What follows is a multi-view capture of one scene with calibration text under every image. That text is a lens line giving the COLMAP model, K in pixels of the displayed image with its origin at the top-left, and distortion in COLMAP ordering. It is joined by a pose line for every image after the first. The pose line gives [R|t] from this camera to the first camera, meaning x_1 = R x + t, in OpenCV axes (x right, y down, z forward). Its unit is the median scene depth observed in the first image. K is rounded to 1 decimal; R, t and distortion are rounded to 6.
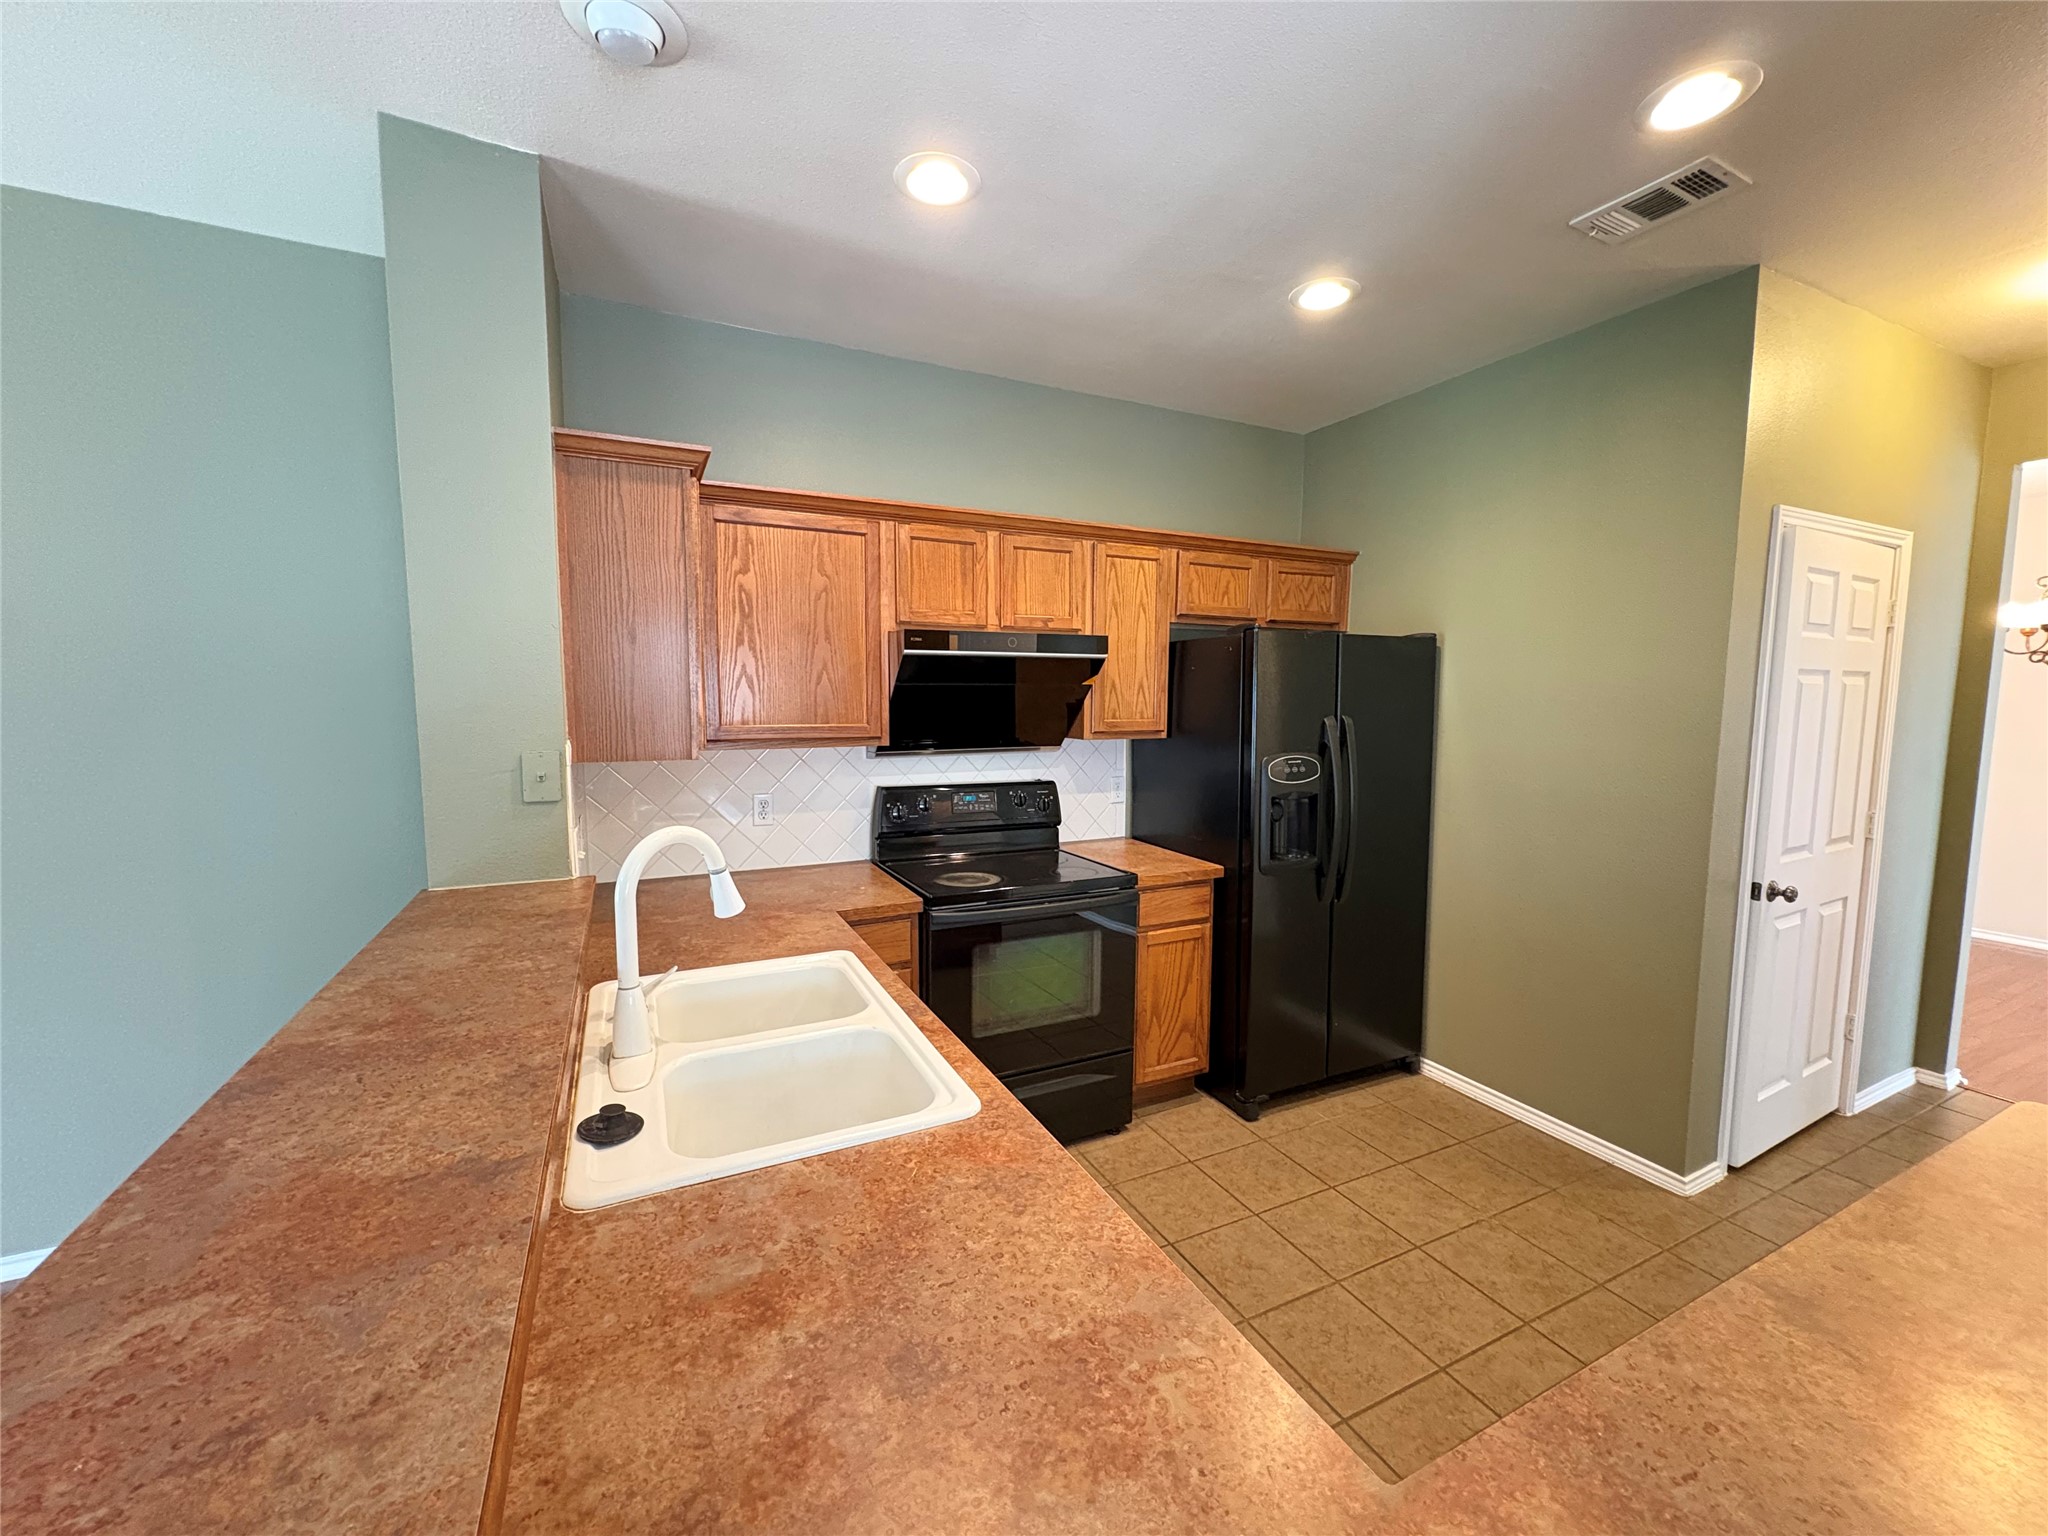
lens RADIAL K [[814.7, 0, 1022.0], [0, 814.7, 770.5], [0, 0, 1]] dist [0.000619, 0.000122]
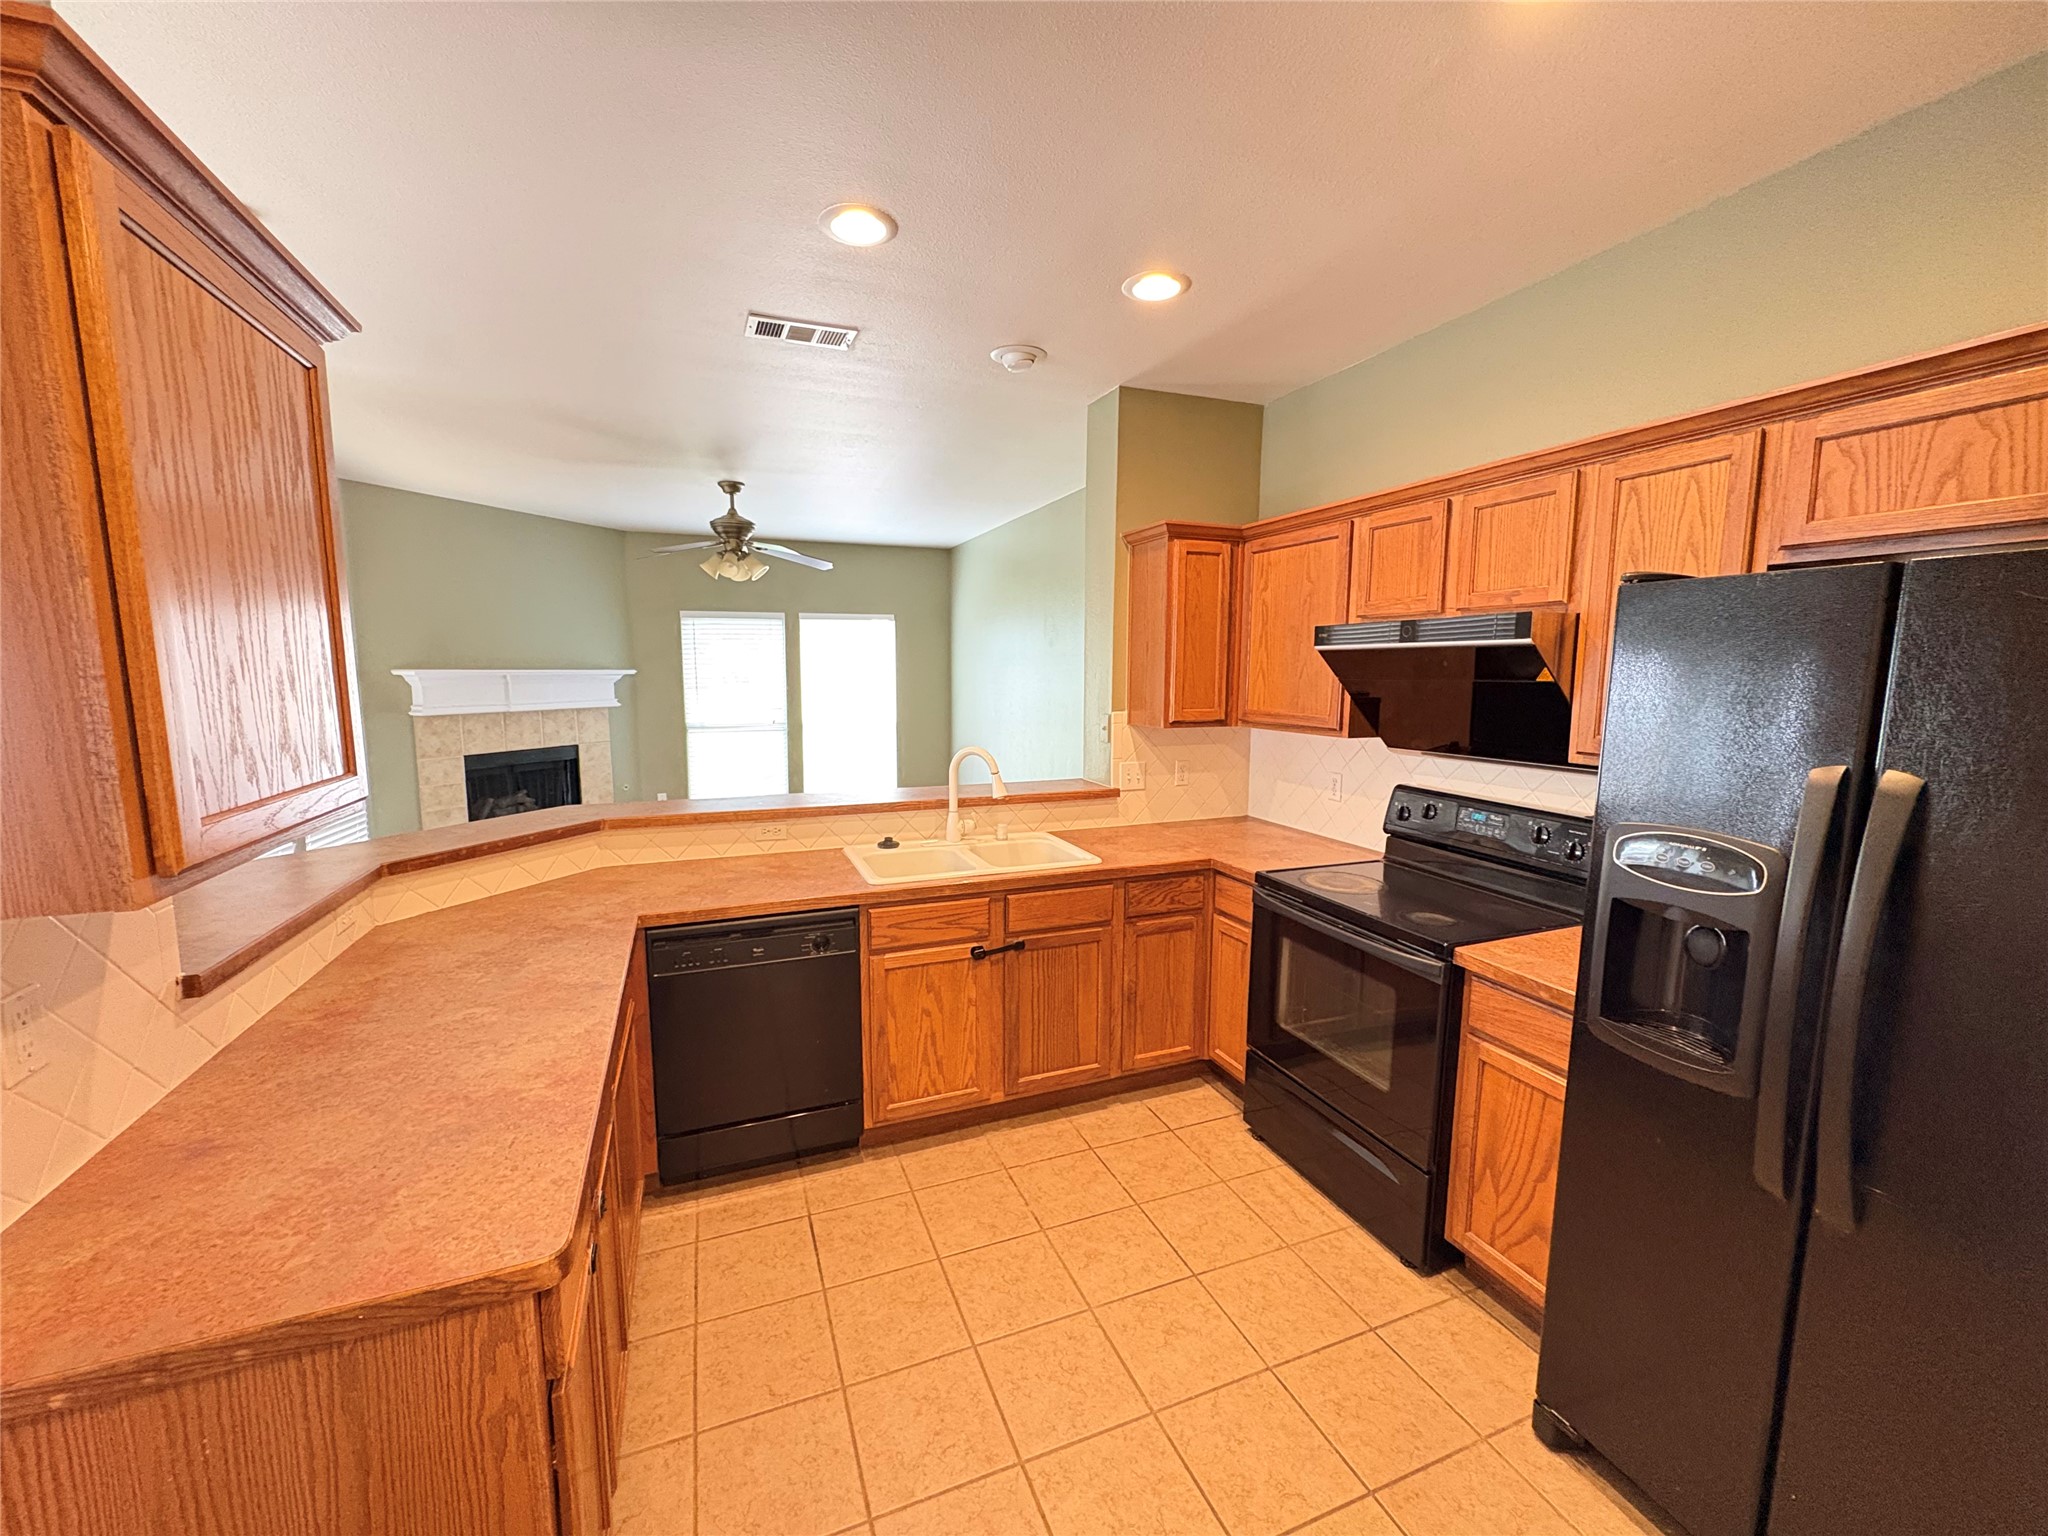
lens RADIAL K [[813.1, 0, 1025.7], [0, 813.1, 772.2], [0, 0, 1]] dist [0.000151, -0.000023]
pose [[-0.071045, 0.124279, -0.989701, 0.891481], [-0.098023, 0.986535, 0.130918, -0.084240], [0.992645, 0.106315, -0.057906, 0.670497]]
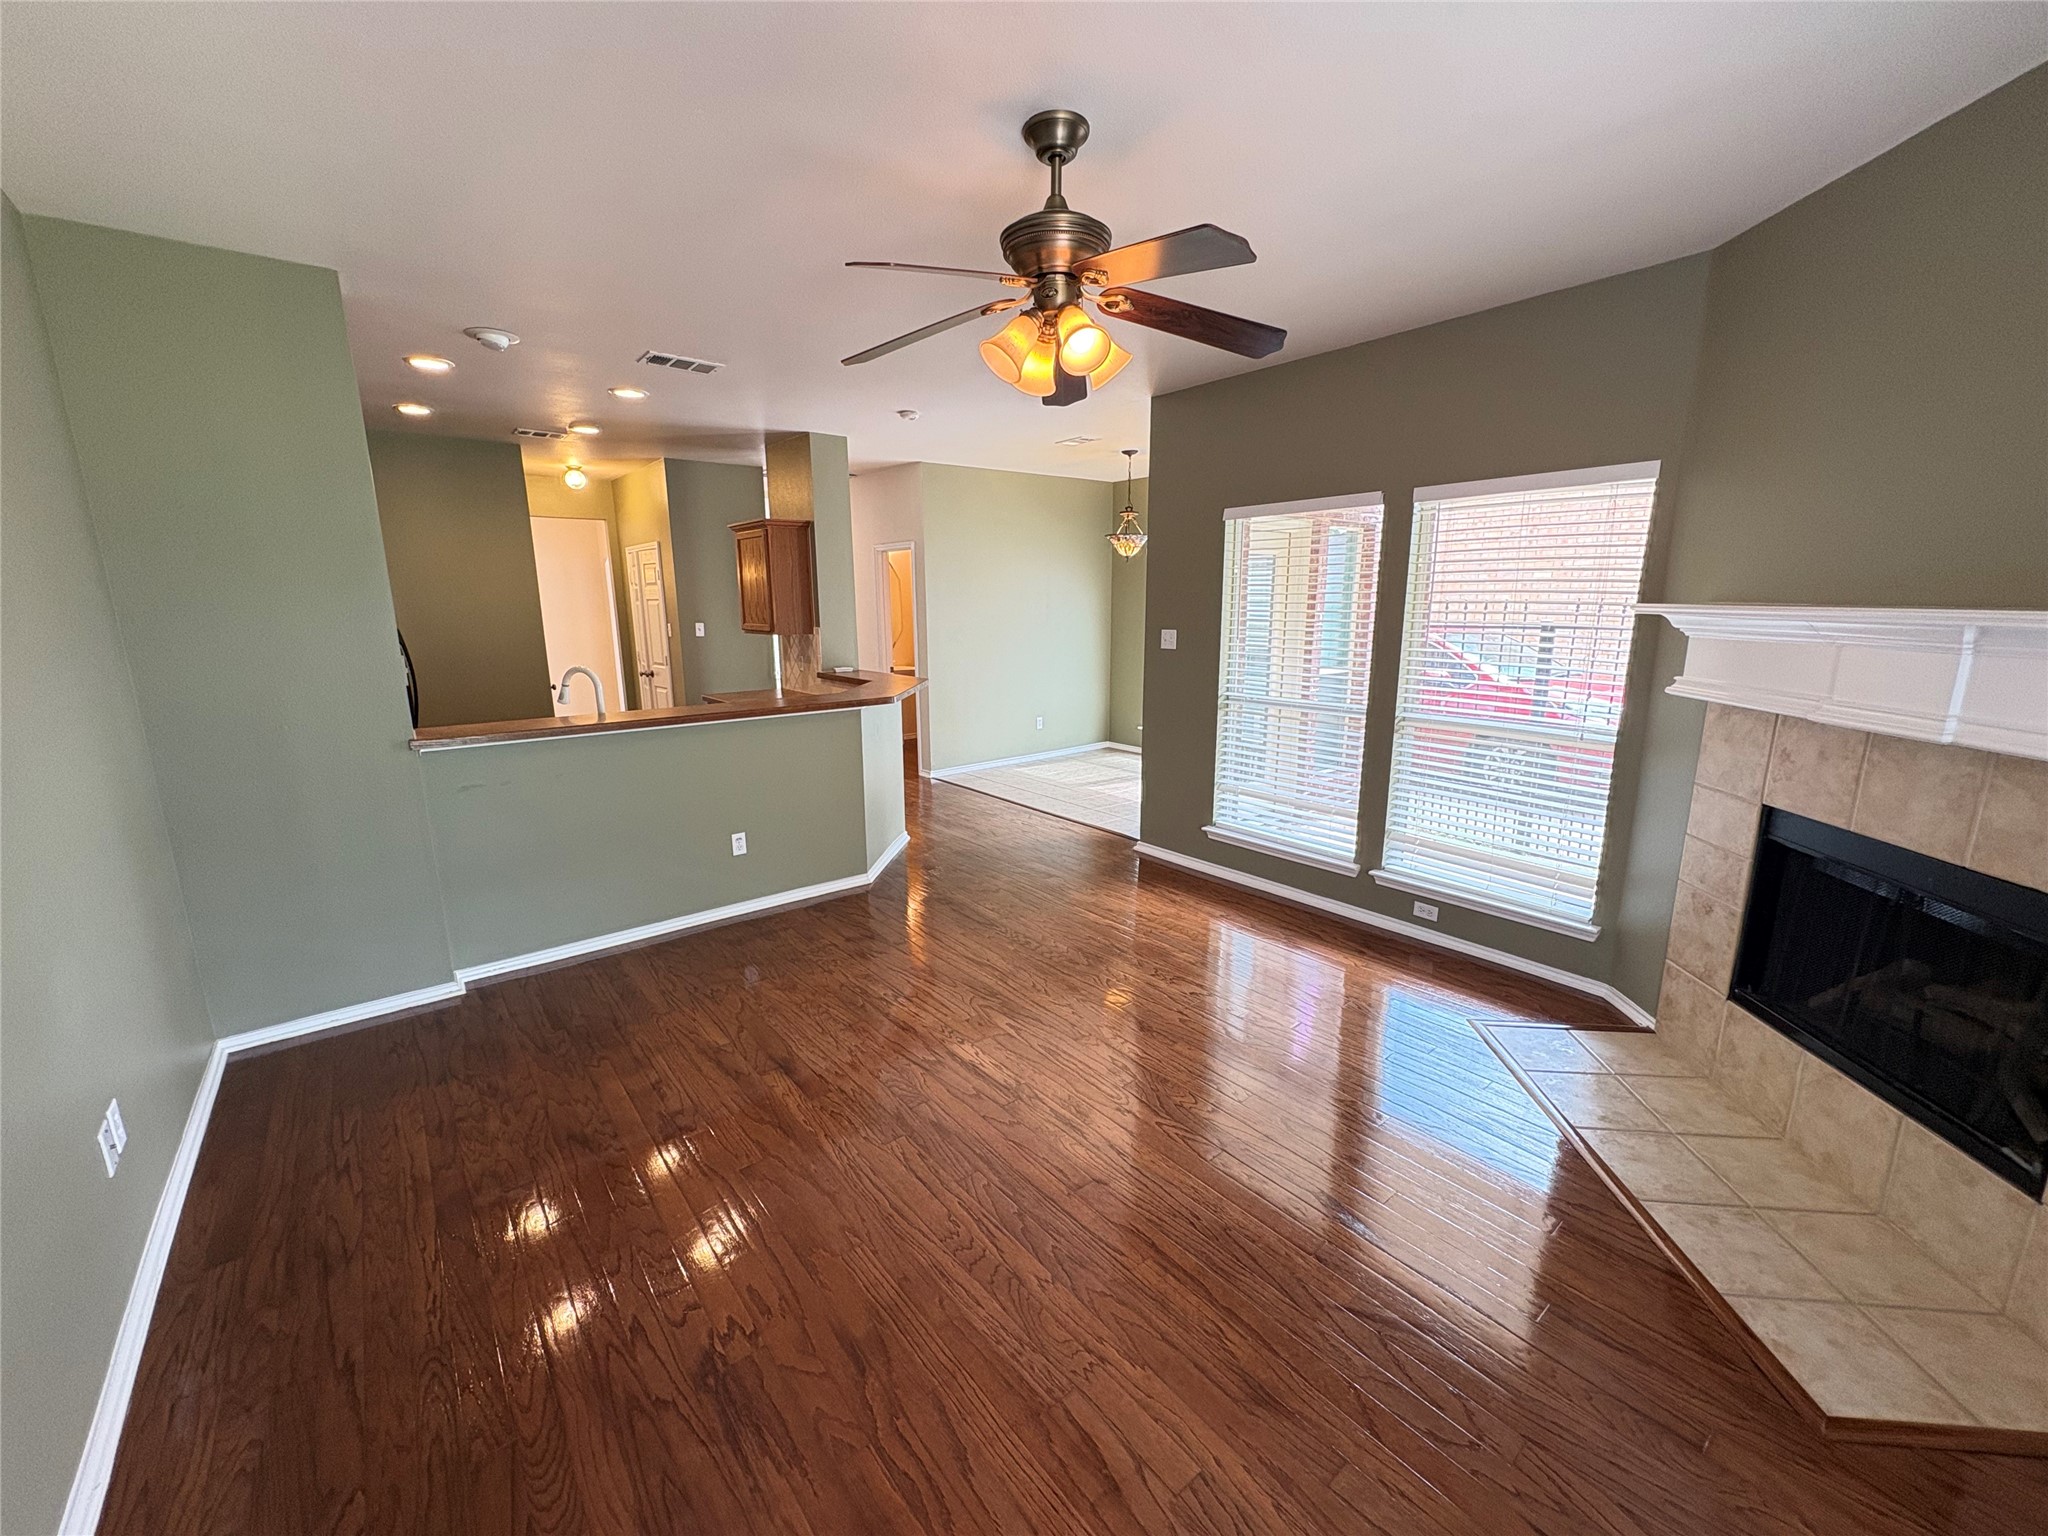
lens RADIAL K [[813.1, 0, 1025.7], [0, 813.1, 772.2], [0, 0, 1]] dist [0.000151, -0.000023]
pose [[-0.224278, -0.205560, 0.952599, -1.805883], [0.099132, 0.967618, 0.232140, -0.037603], [-0.969470, 0.146497, -0.196638, 0.072062]]
